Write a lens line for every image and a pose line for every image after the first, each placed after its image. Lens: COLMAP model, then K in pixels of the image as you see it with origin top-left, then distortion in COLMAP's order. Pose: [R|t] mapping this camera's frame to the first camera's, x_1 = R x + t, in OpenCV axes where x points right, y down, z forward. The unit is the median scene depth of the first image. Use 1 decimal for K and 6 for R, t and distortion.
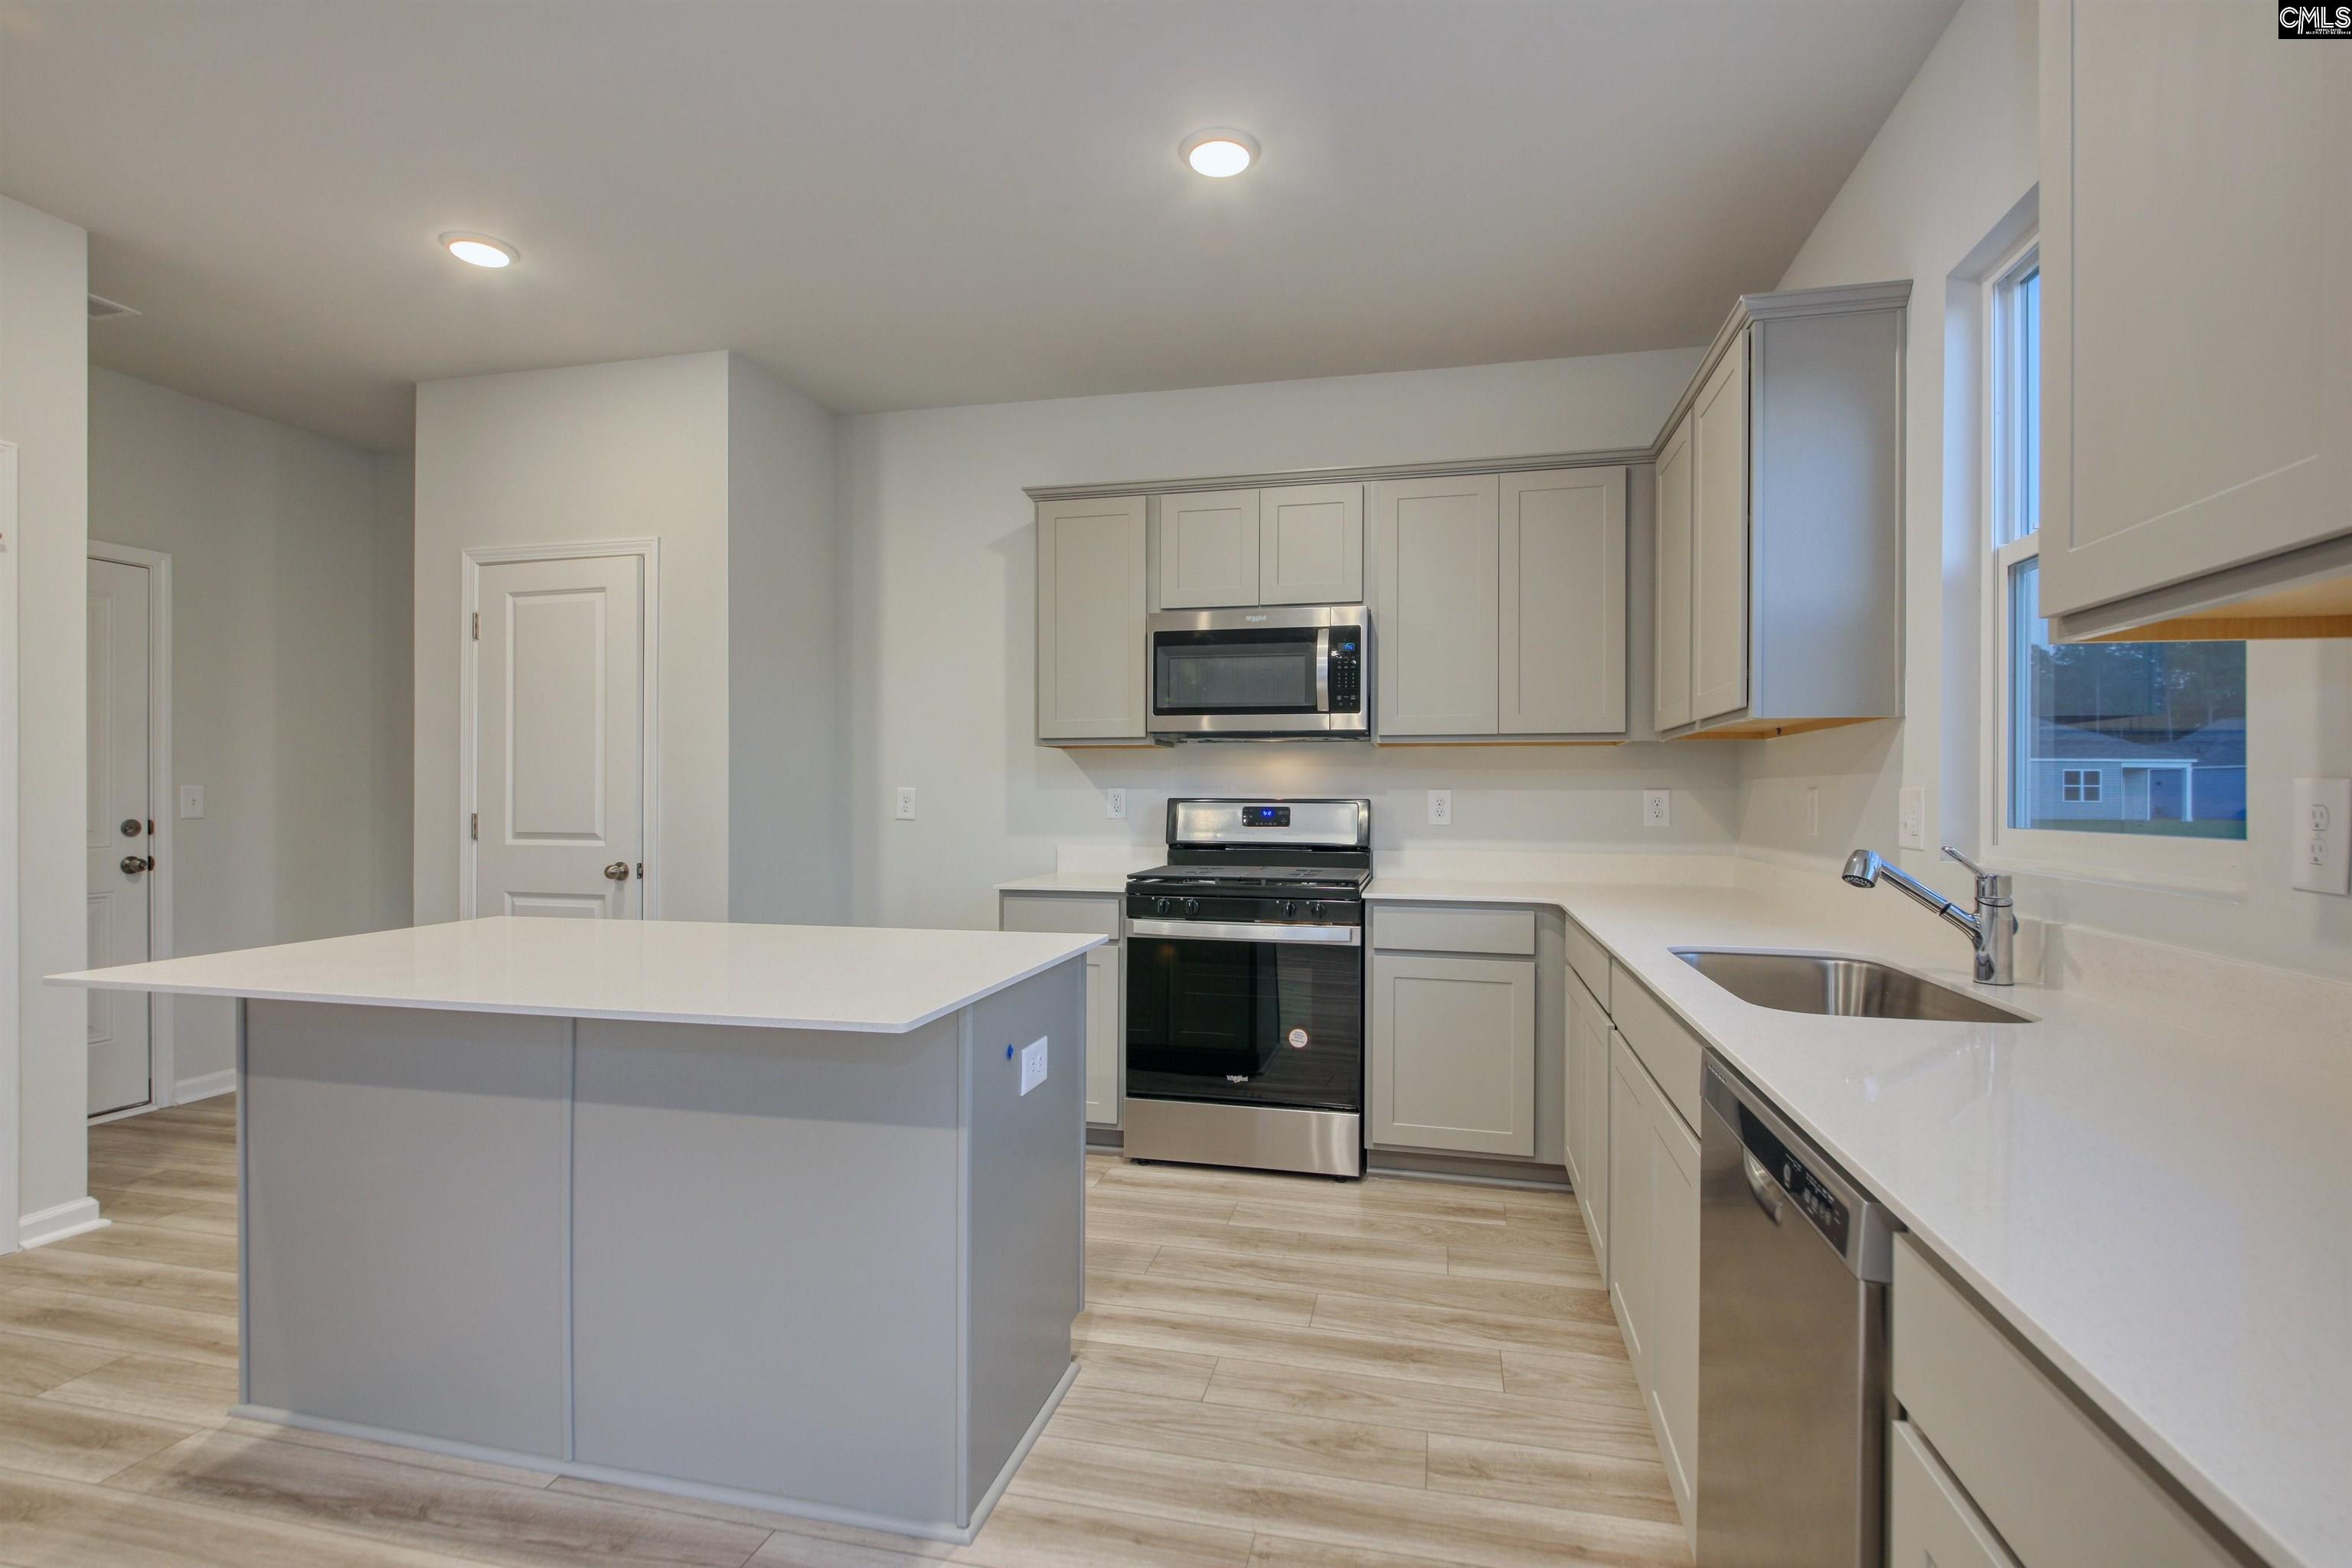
lens RADIAL K [[1111.9, 0, 1176.8], [0, 1111.9, 796.7], [0, 0, 1]] dist [0.008378, -0.006991]
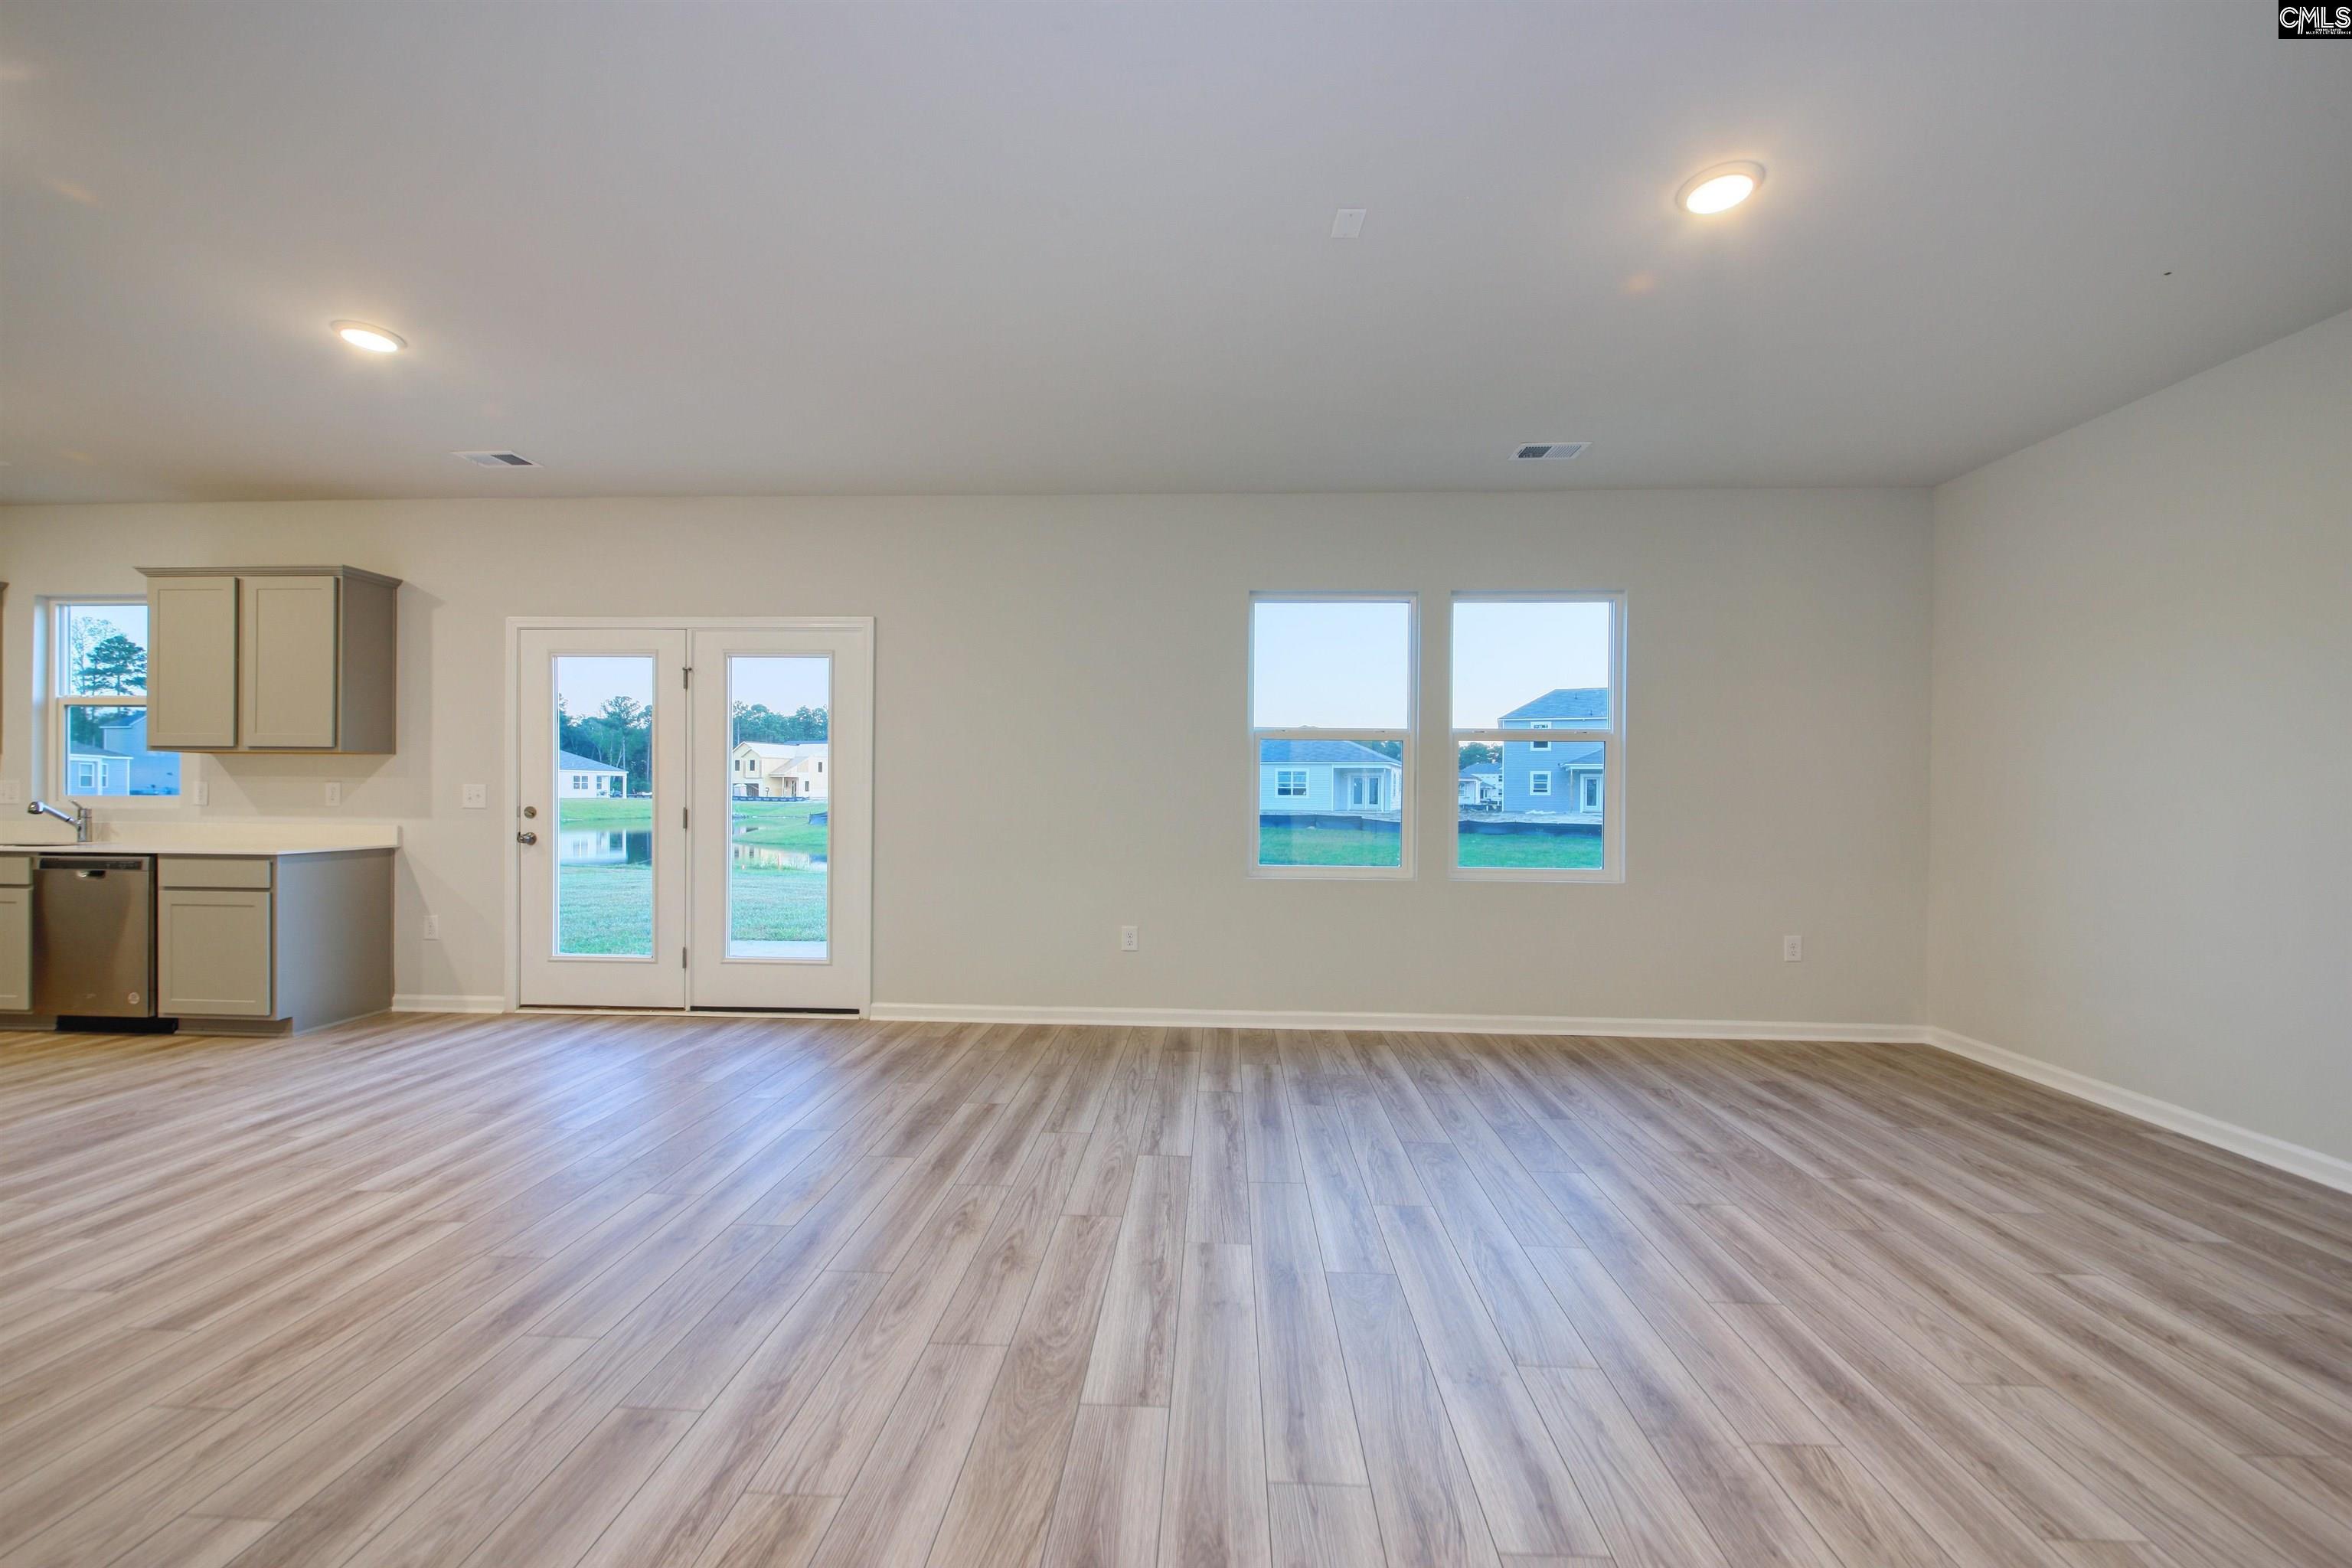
lens RADIAL K [[902.3, 0, 1176.0], [0, 902.3, 793.6], [0, 0, 1]] dist [0.000854, -0.003186]
pose [[-0.185300, -0.006469, 0.982661, -1.245816], [-0.005621, 0.999969, 0.005523, -0.003298], [-0.982666, -0.004500, -0.185330, -0.844832]]
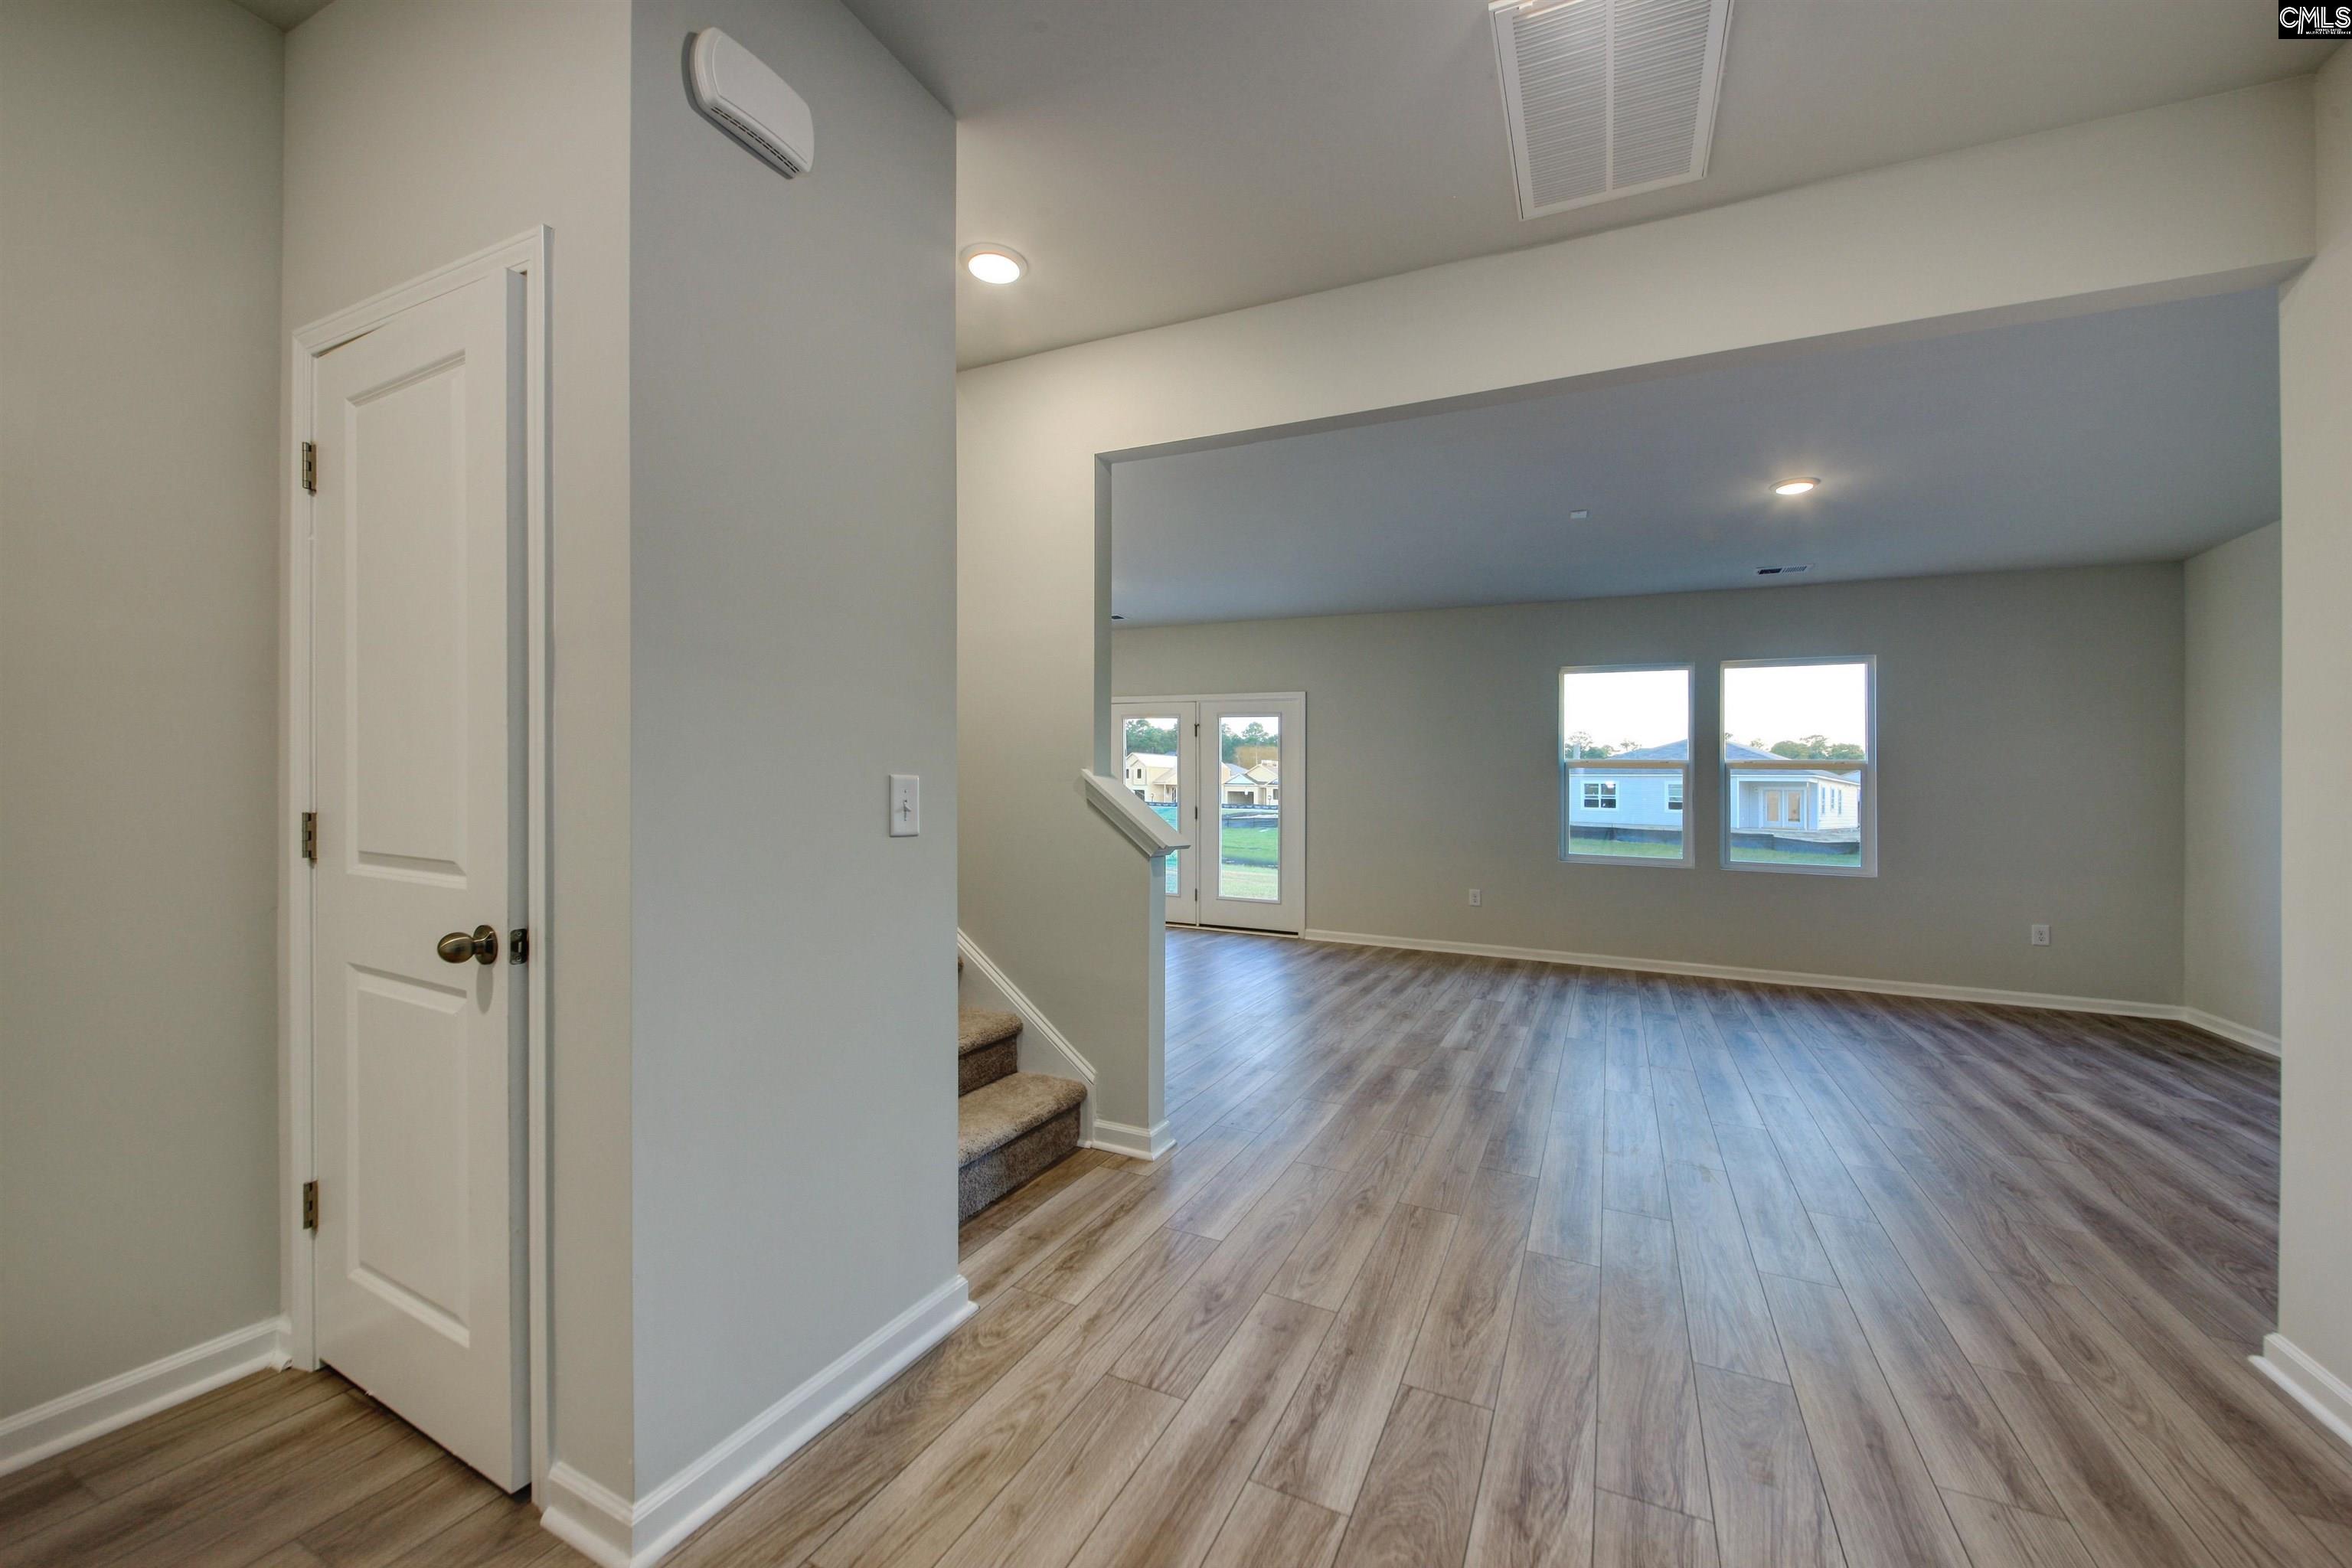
lens RADIAL K [[902.3, 0, 1131.1], [0, 902.3, 765.0], [0, 0, 1]] dist [0.000854, -0.003186]
pose [[0.249122, 0.034004, 0.967875, -2.038596], [-0.018654, 0.999367, -0.030309, -0.003301], [-0.968292, -0.010504, 0.249599, -0.784295]]
